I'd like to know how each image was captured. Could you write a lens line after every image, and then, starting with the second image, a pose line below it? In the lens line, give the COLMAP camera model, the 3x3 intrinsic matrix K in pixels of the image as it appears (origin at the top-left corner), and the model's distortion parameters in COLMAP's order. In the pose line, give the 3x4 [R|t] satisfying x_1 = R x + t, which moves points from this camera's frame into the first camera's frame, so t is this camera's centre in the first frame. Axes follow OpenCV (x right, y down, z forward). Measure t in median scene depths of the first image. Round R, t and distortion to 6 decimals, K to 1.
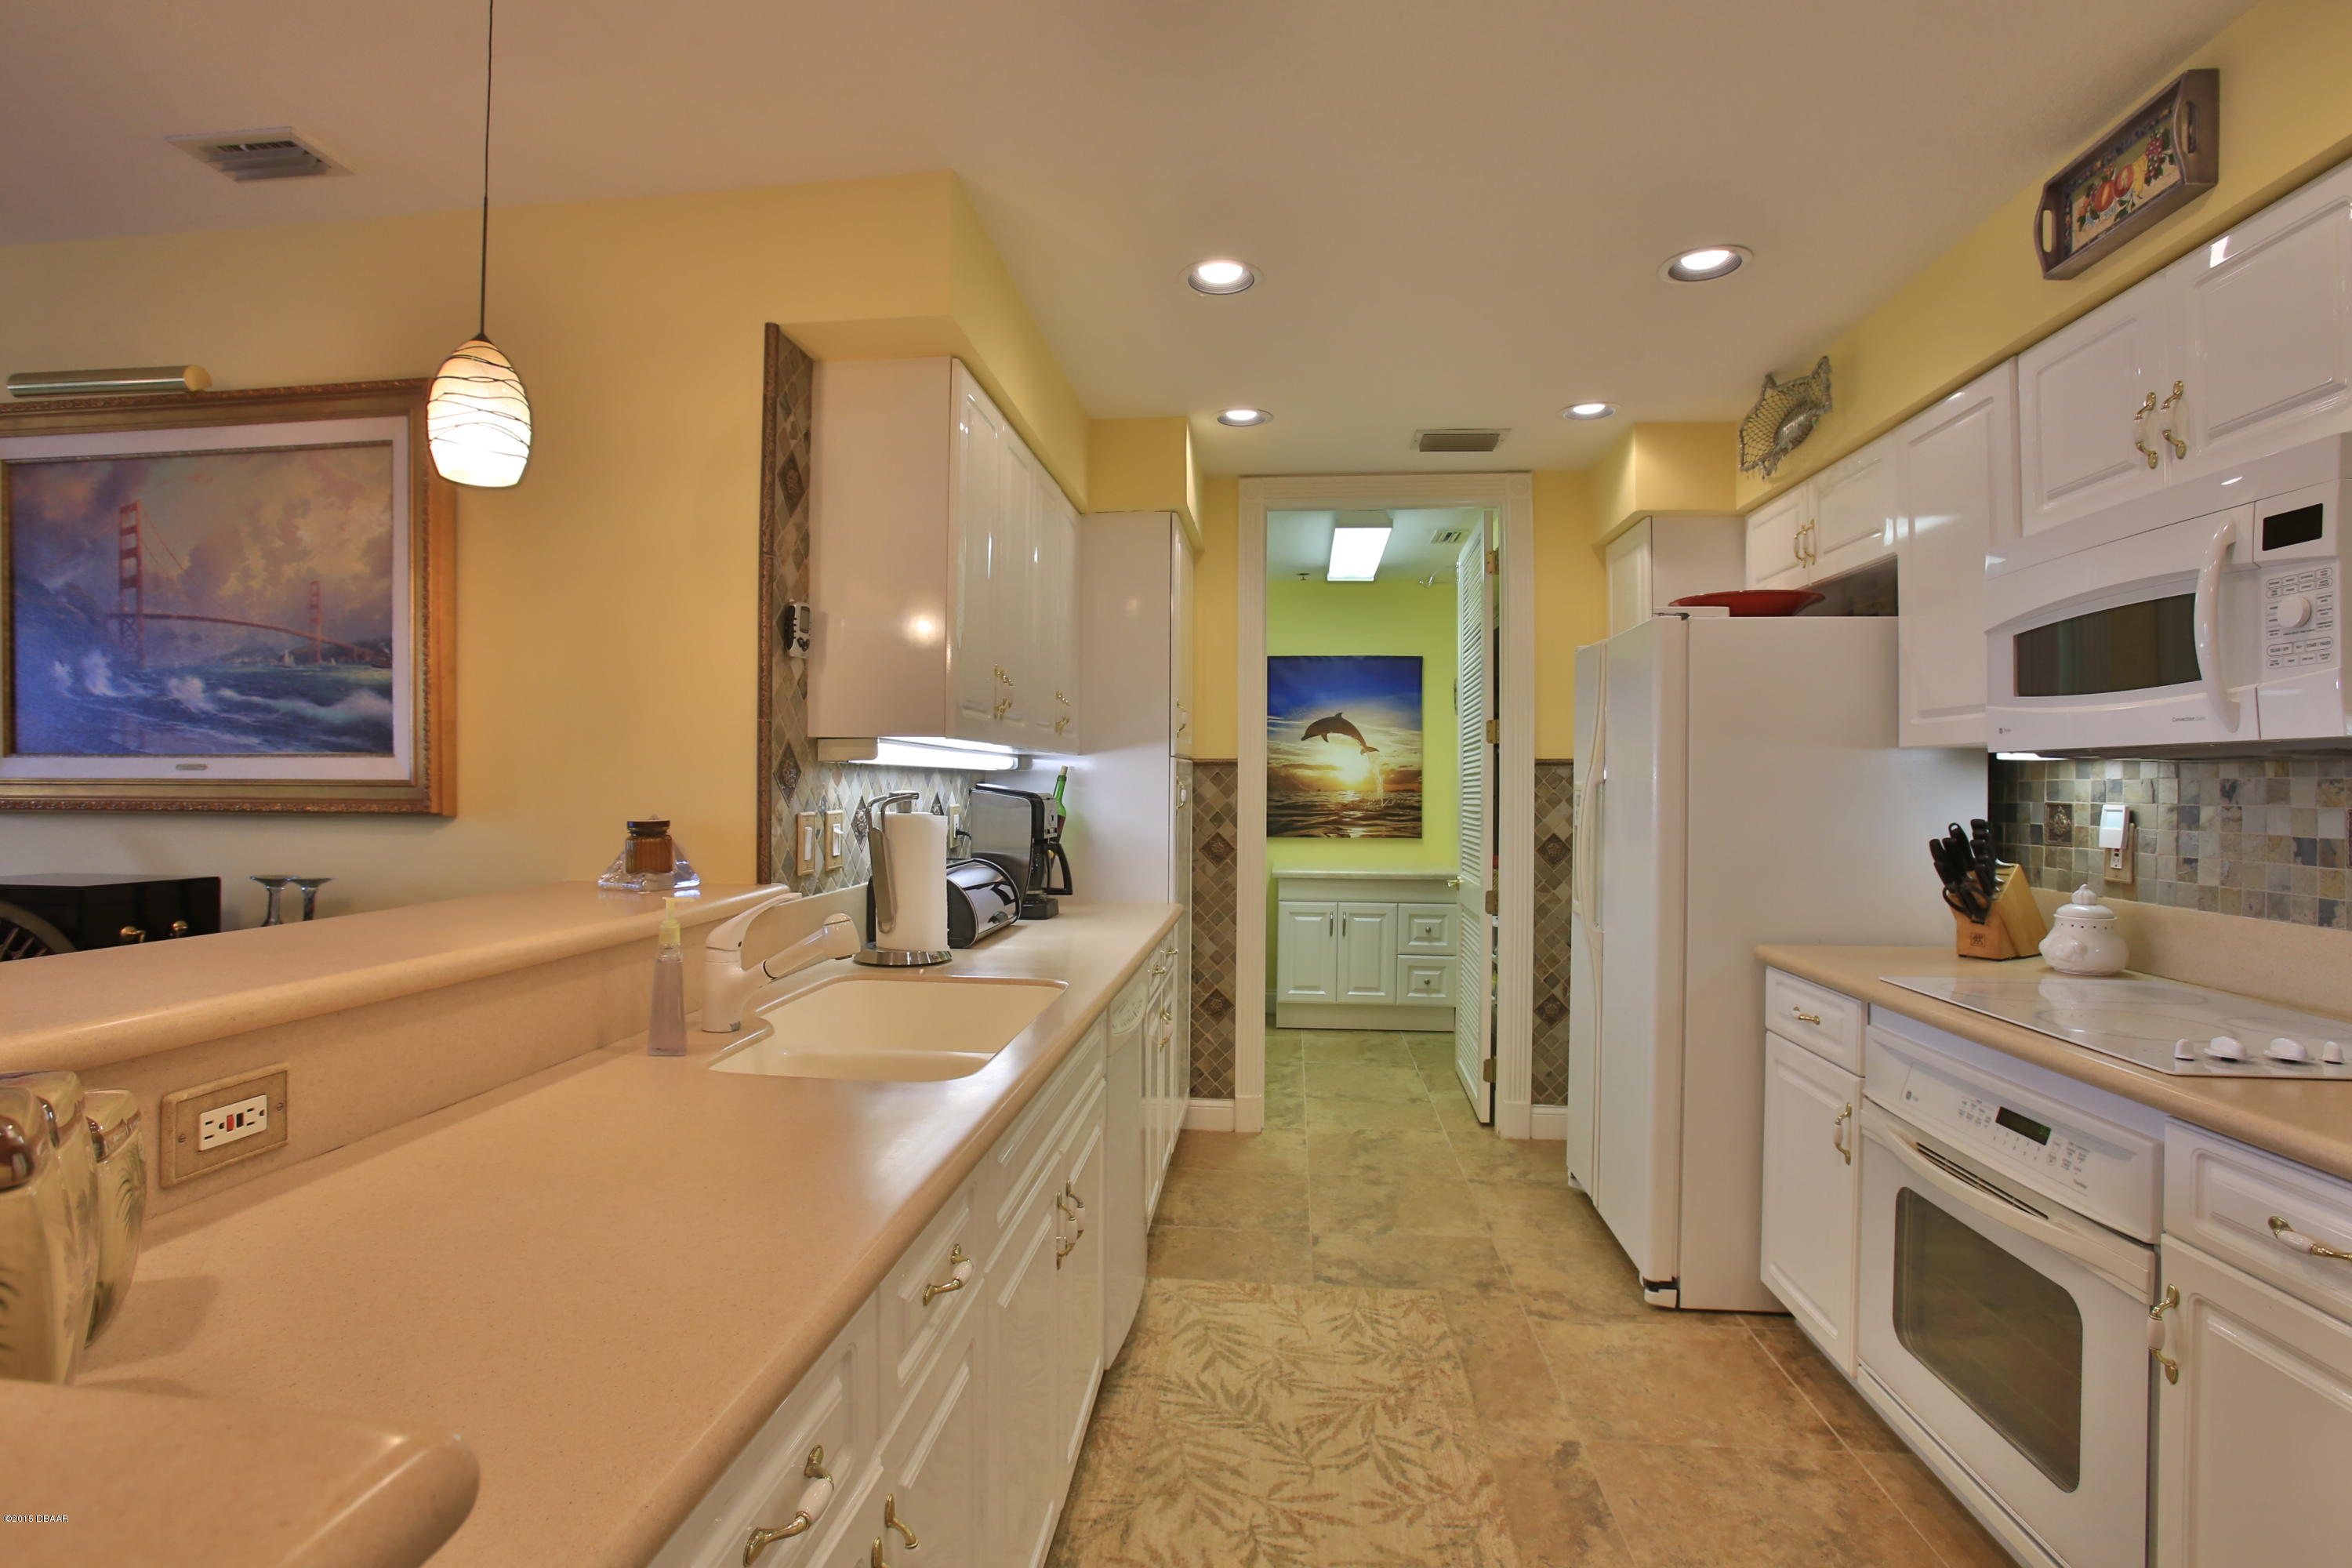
lens RADIAL K [[1148.4, 0, 1158.9], [0, 1148.4, 777.7], [0, 0, 1]] dist [-0.071432, 0.028829]
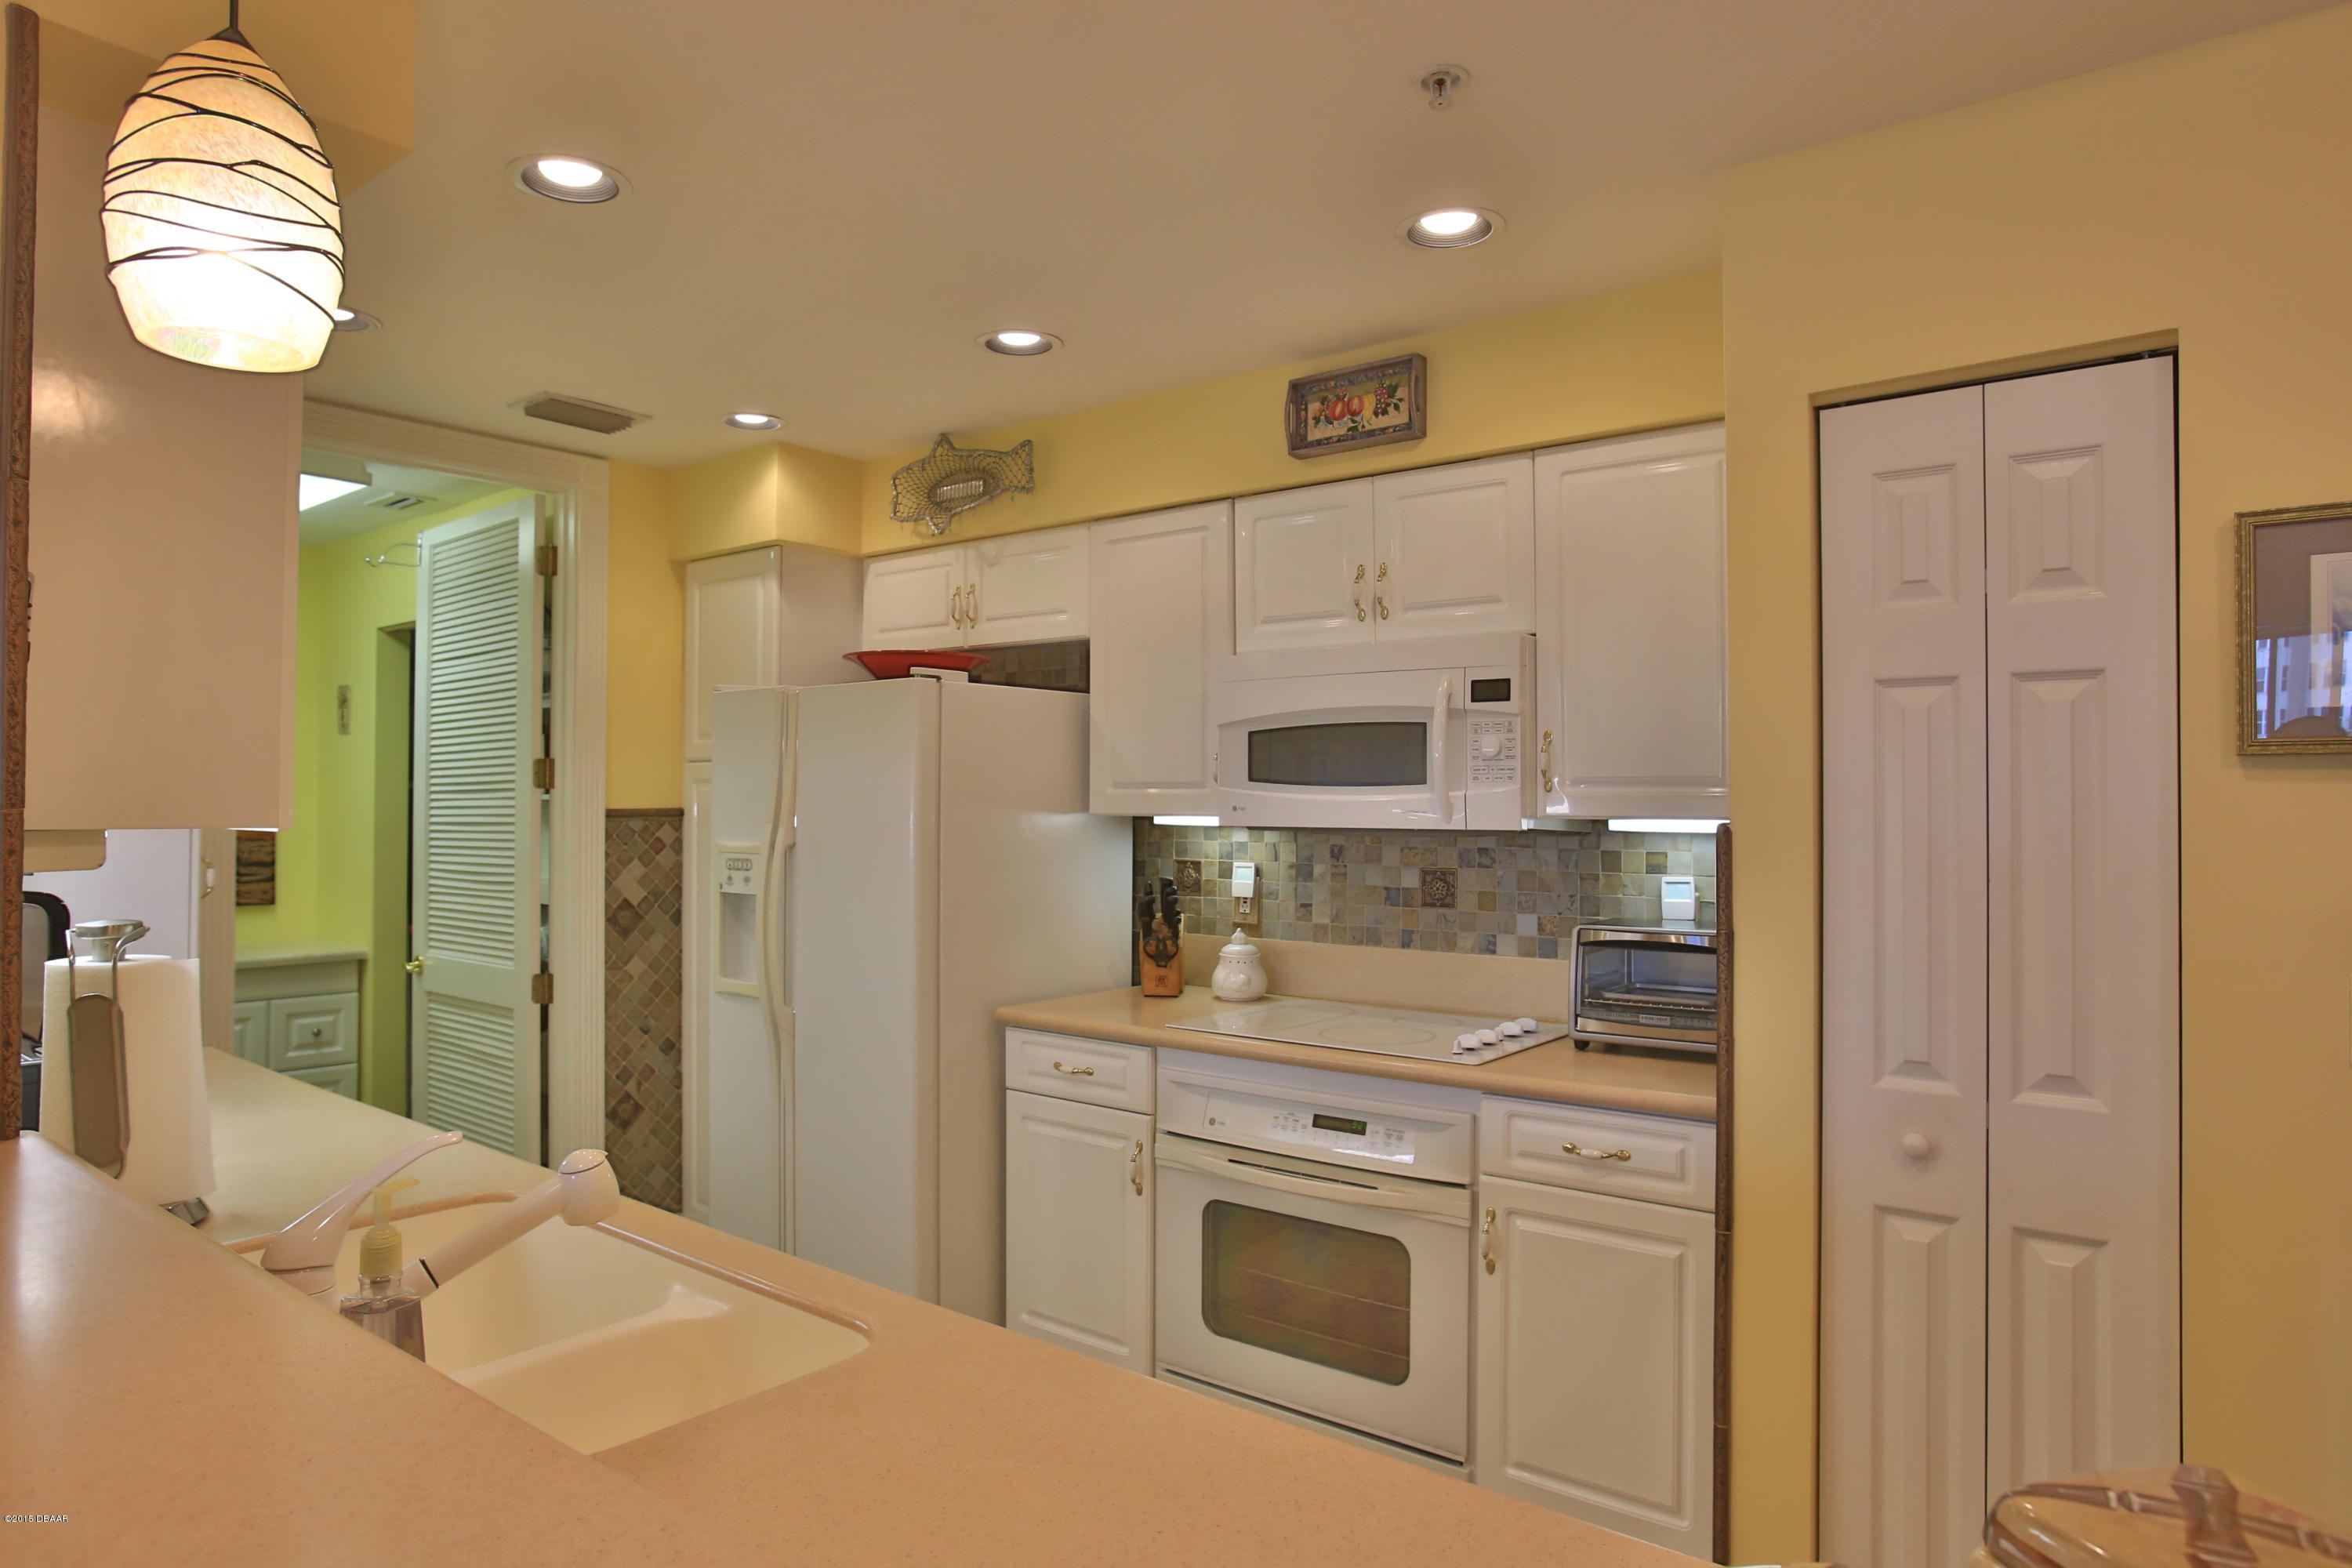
lens RADIAL K [[1408.8, 0, 1143.6], [0, 1408.8, 777.9], [0, 0, 1]] dist [-0.071090, 0.055865]
pose [[0.541513, 0.010693, 0.840624, -0.585132], [-0.004865, 0.999942, -0.009585, -0.059891], [-0.840678, 0.001100, 0.541534, 0.245984]]
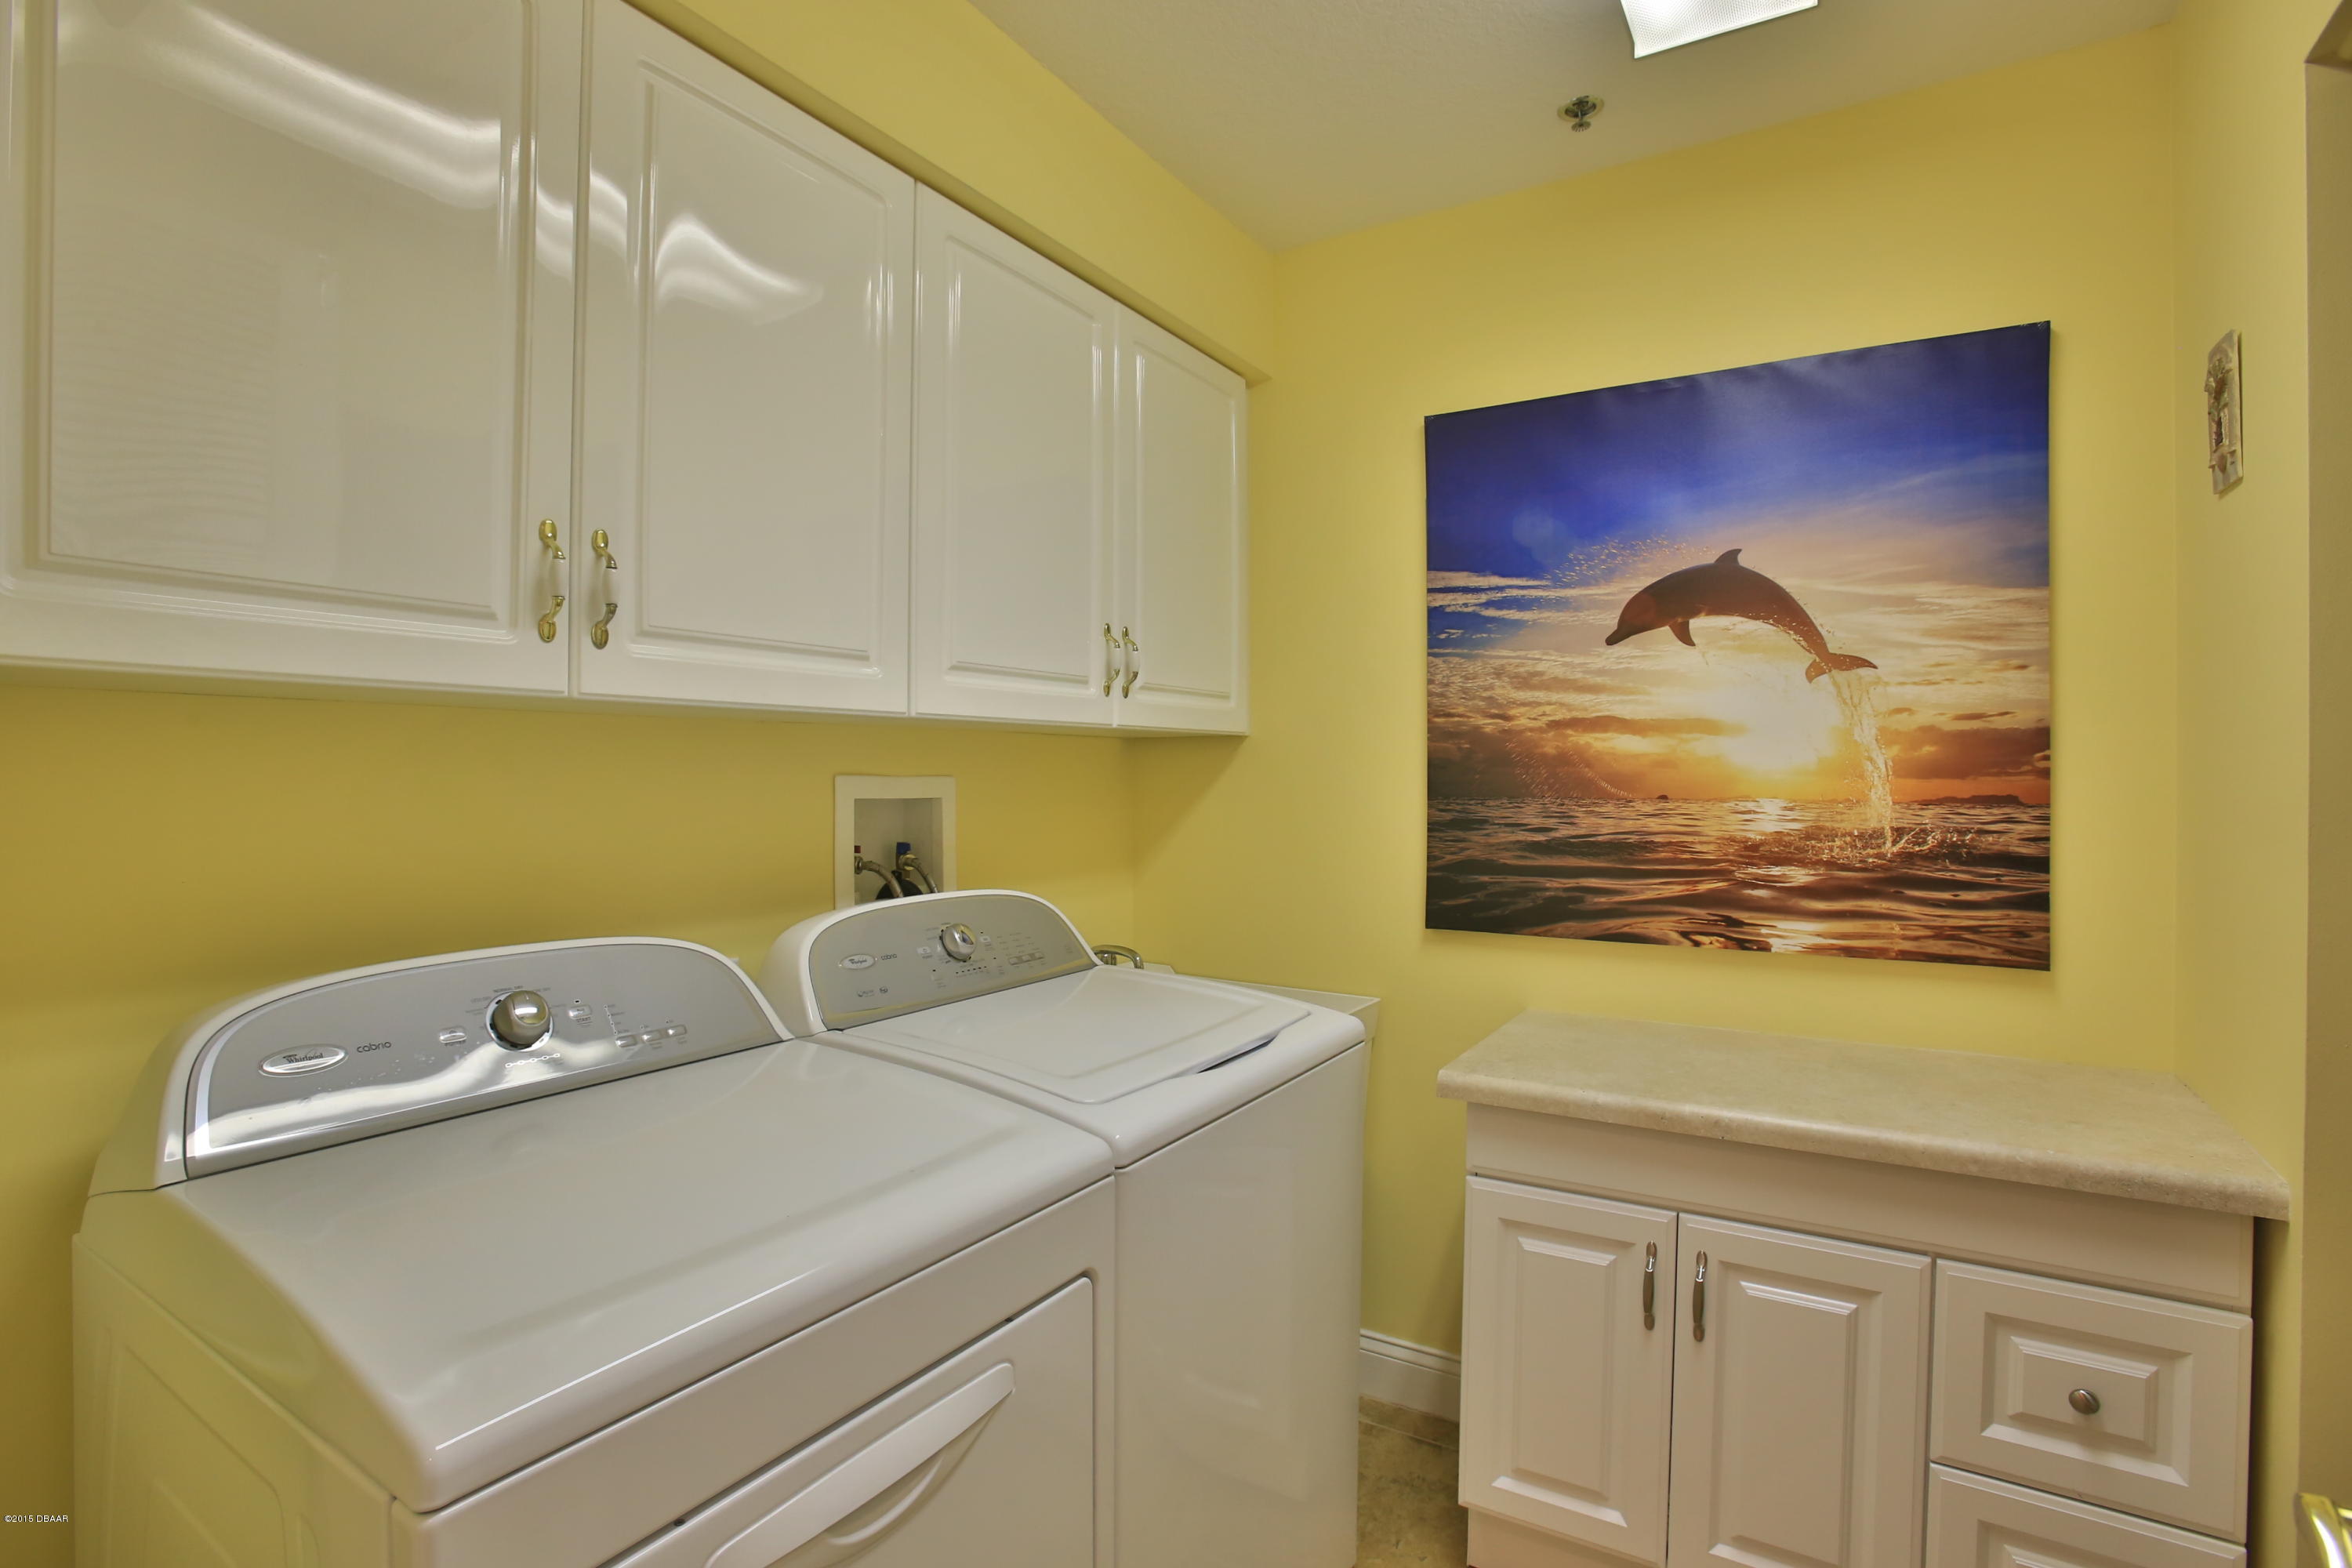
lens RADIAL K [[1148.4, 0, 1158.9], [0, 1148.4, 777.7], [0, 0, 1]] dist [-0.071432, 0.028829]
pose [[0.900451, -0.005561, -0.434922, 0.445729], [0.007899, 0.999962, 0.003568, 0.009407], [0.434886, -0.006648, 0.900461, 1.948128]]
